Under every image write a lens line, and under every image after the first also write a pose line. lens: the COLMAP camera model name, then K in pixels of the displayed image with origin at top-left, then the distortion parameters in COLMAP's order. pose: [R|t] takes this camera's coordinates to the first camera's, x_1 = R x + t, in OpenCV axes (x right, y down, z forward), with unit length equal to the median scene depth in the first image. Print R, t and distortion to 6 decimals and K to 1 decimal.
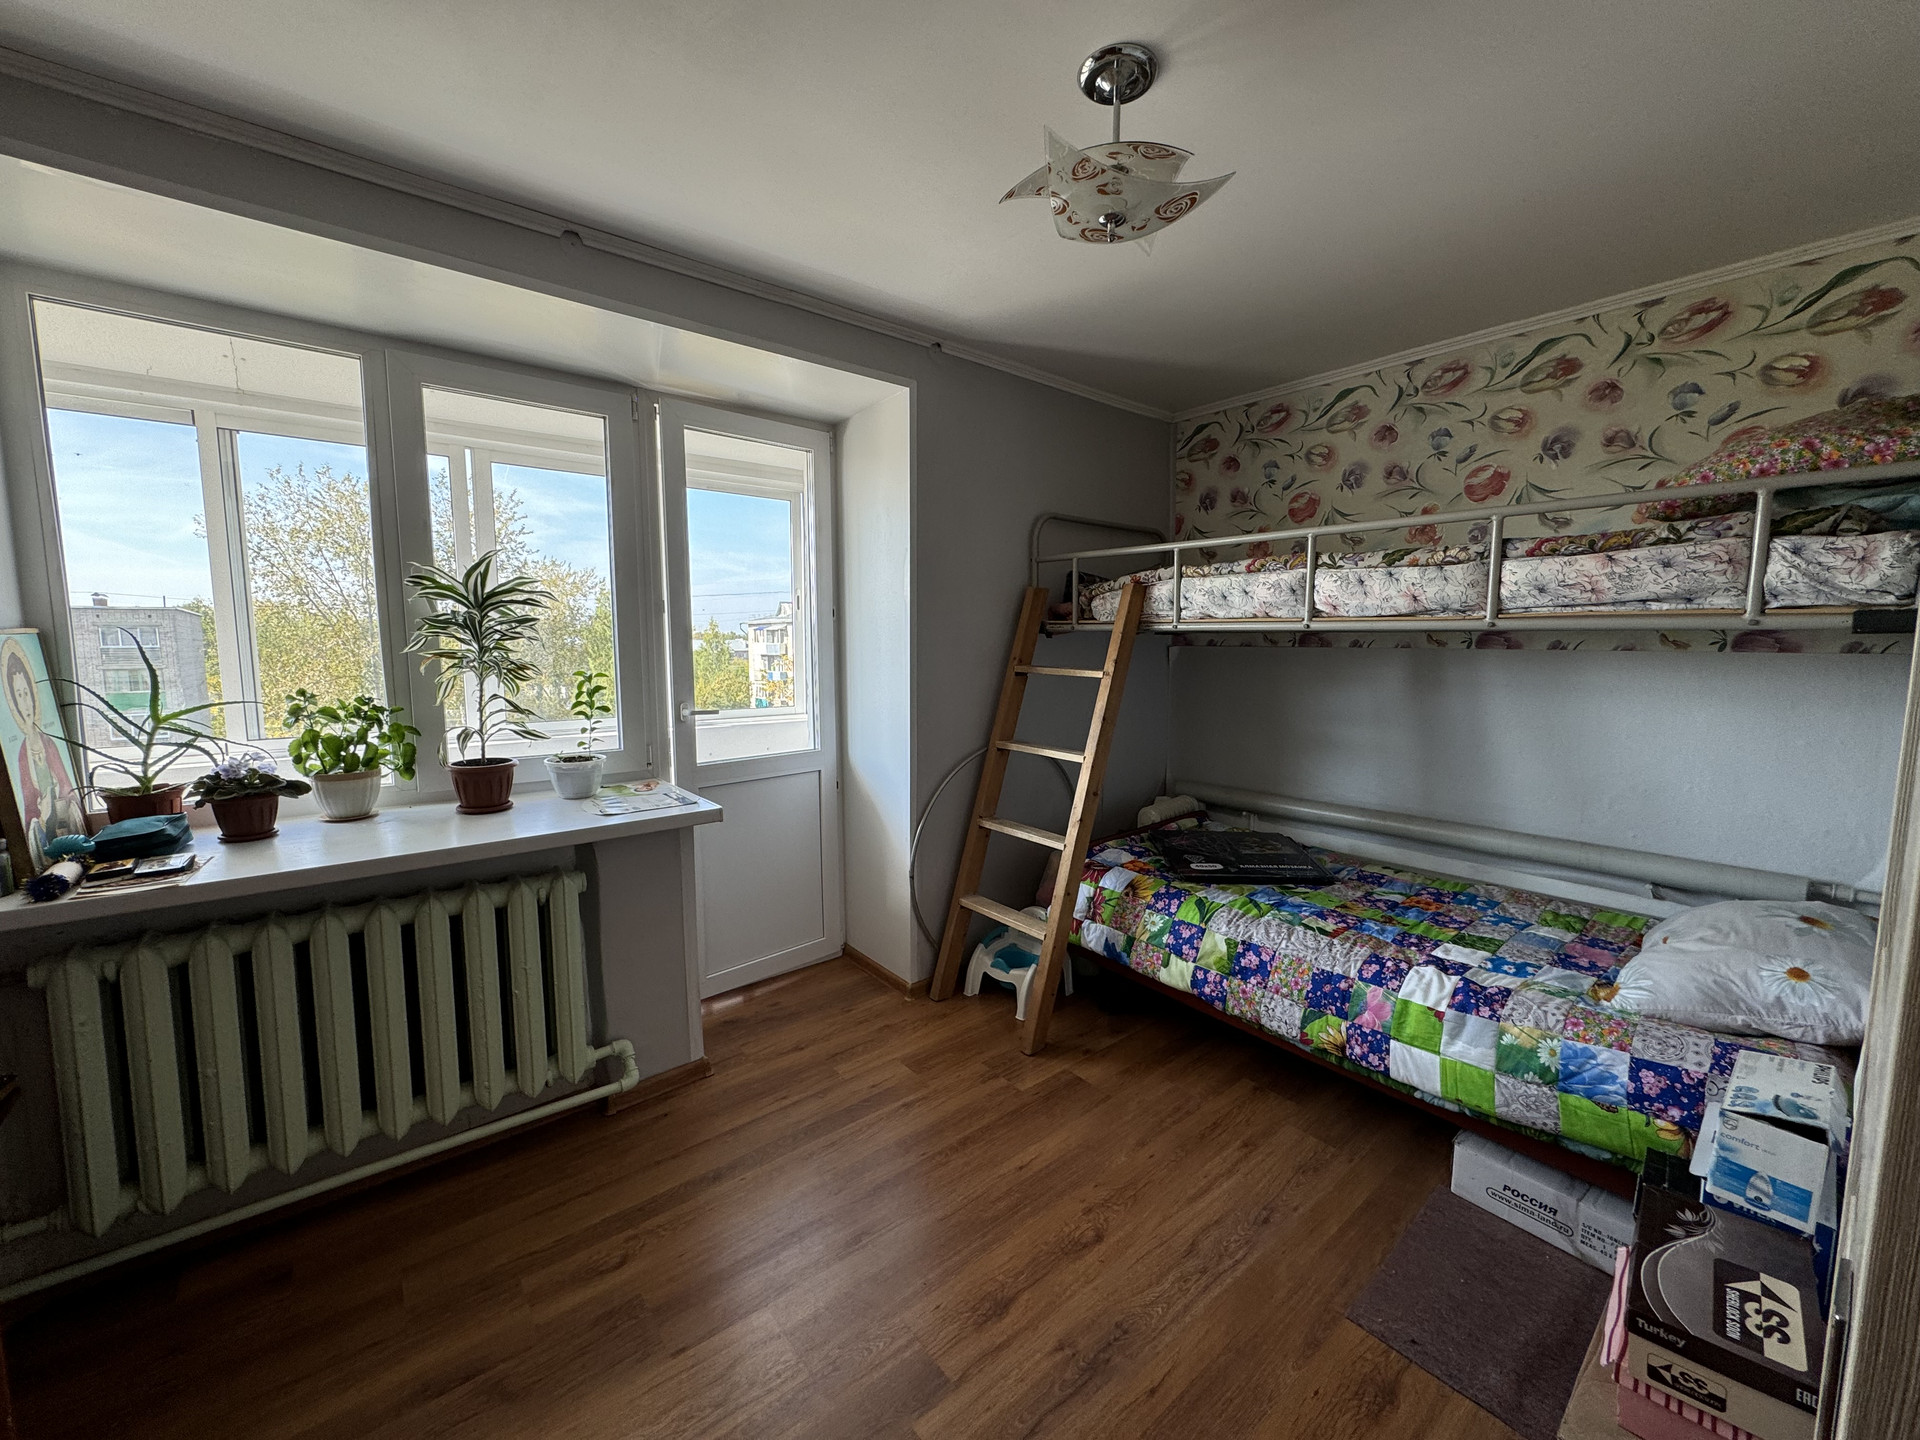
lens RADIAL K [[764.0, 0, 962.6], [0, 764.0, 717.6], [0, 0, 1]] dist [-0.001879, 0.000450]
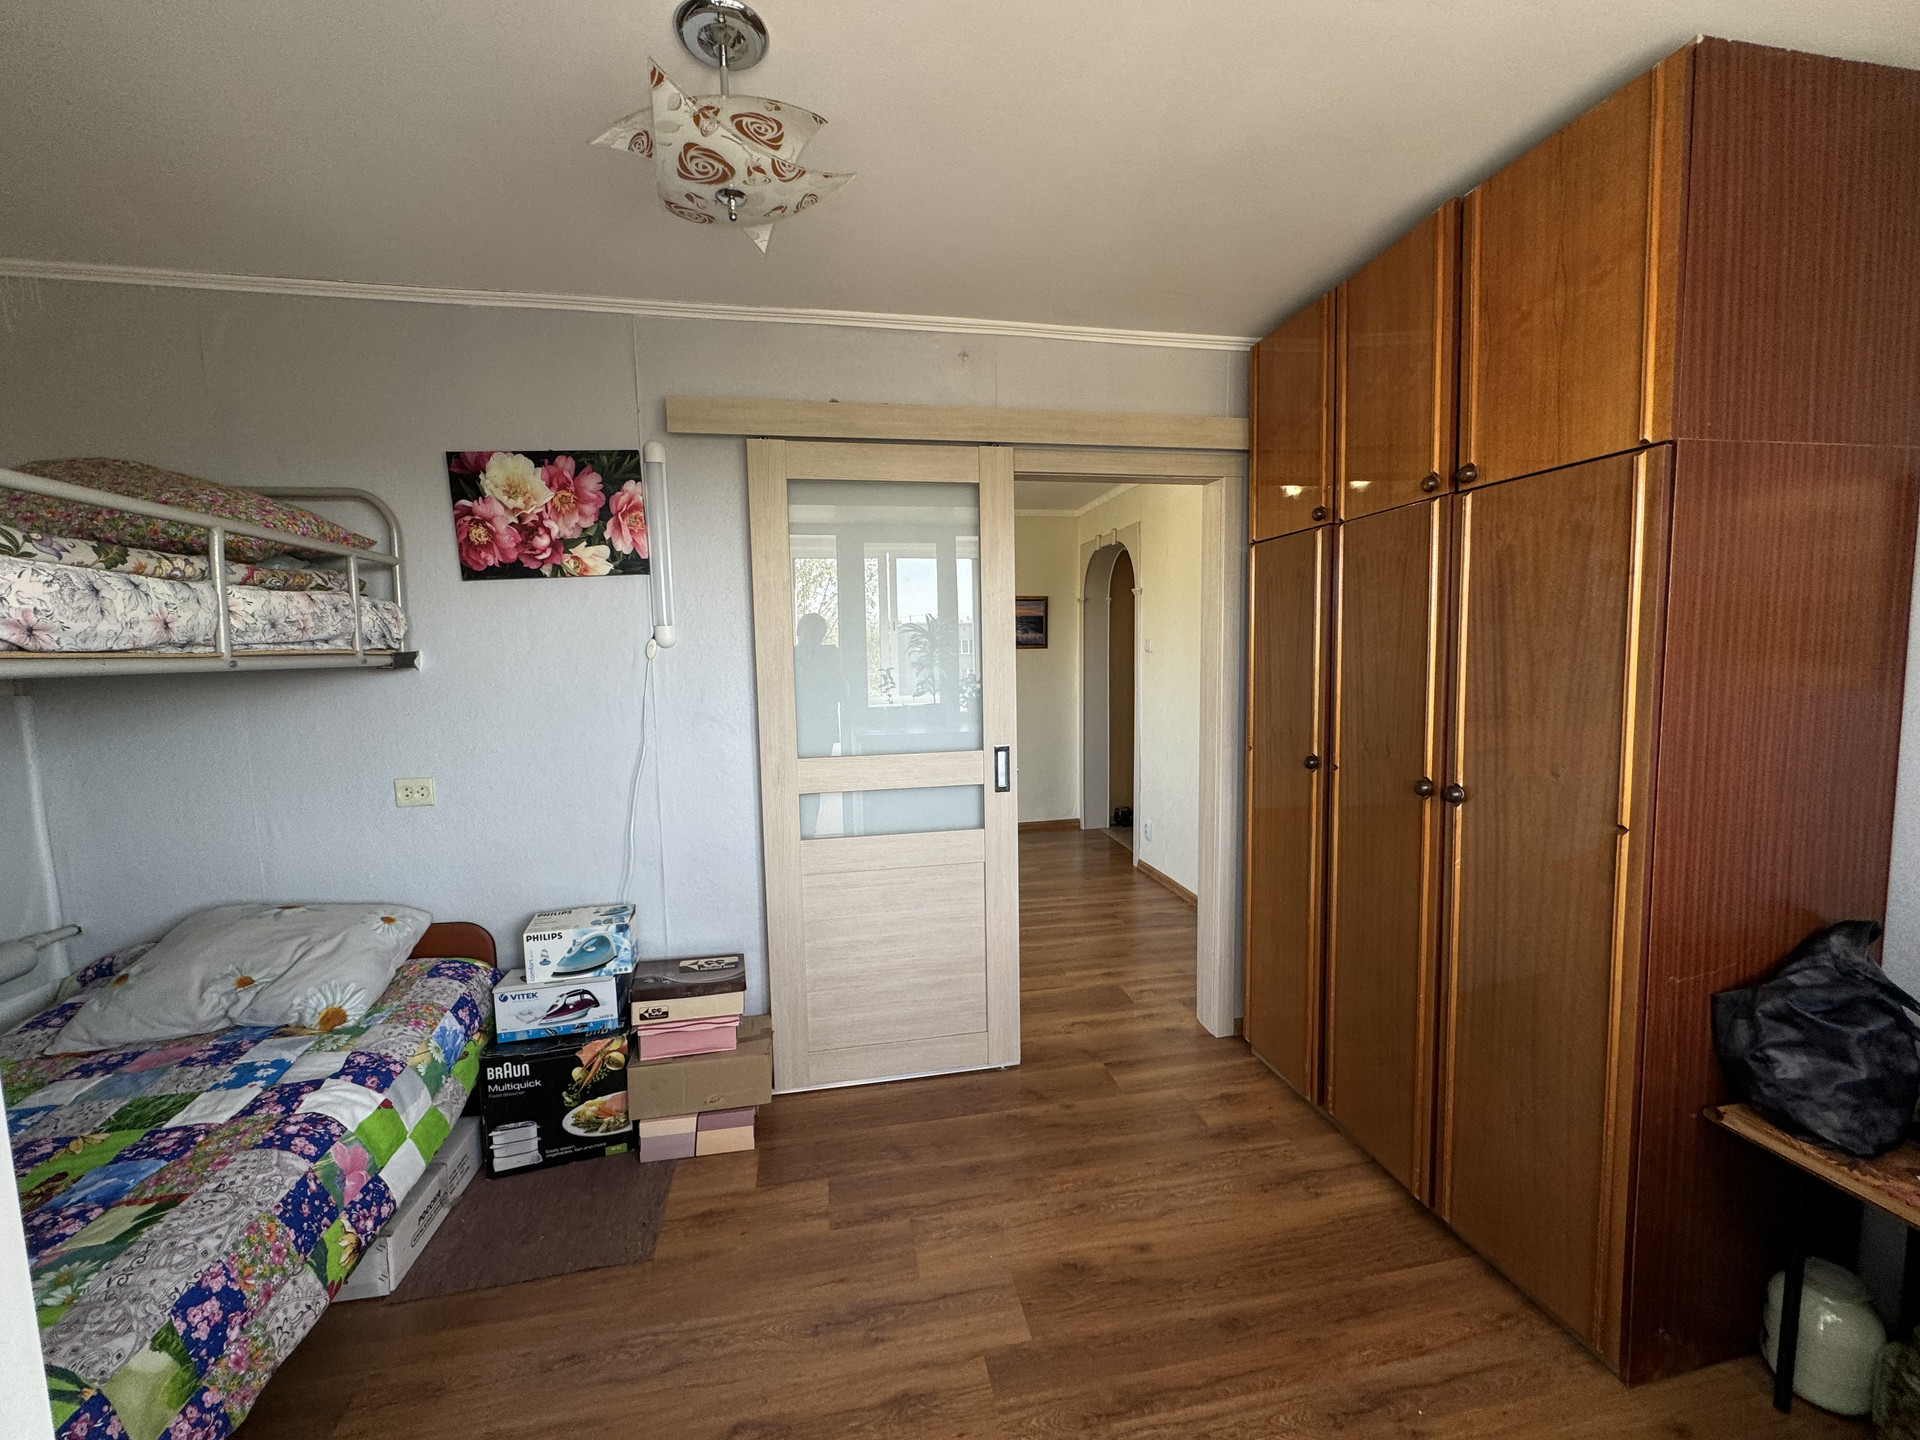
lens RADIAL K [[764.0, 0, 962.6], [0, 764.0, 717.6], [0, 0, 1]] dist [-0.001879, 0.000450]
pose [[-0.879488, -0.026268, 0.475196, -0.313182], [0.070367, 0.980324, 0.184425, -0.139714], [-0.470691, 0.195638, -0.860335, 1.166233]]
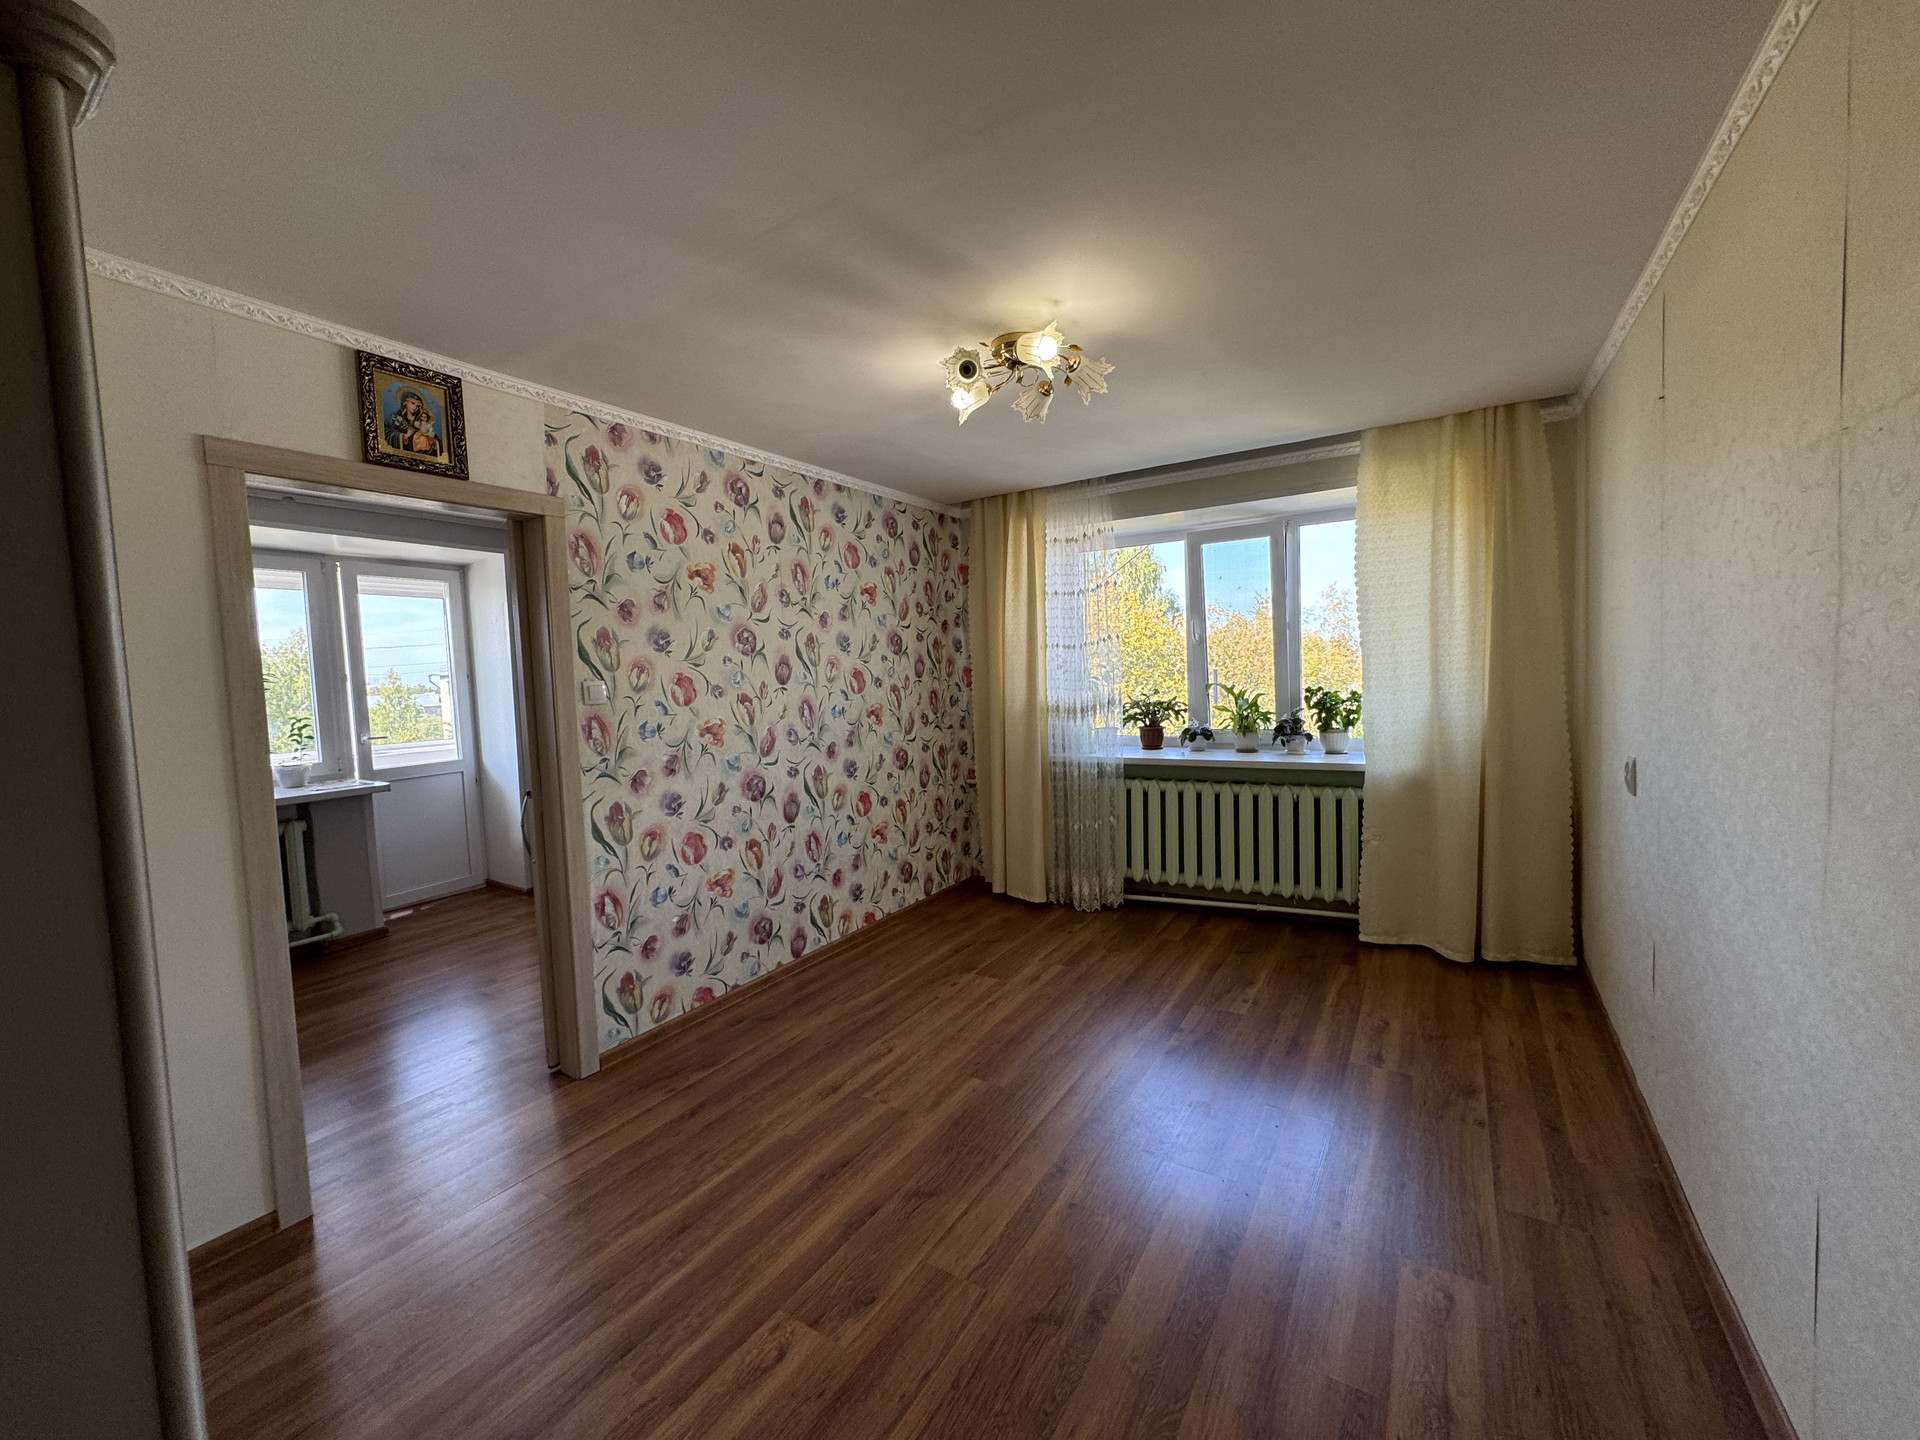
lens RADIAL K [[764.0, 0, 962.6], [0, 764.0, 717.6], [0, 0, 1]] dist [-0.001879, 0.000450]
pose [[0.946722, -0.053148, 0.317636, 0.454771], [0.069131, 0.996835, -0.039255, 0.131641], [-0.314544, 0.059122, 0.947400, -1.299252]]
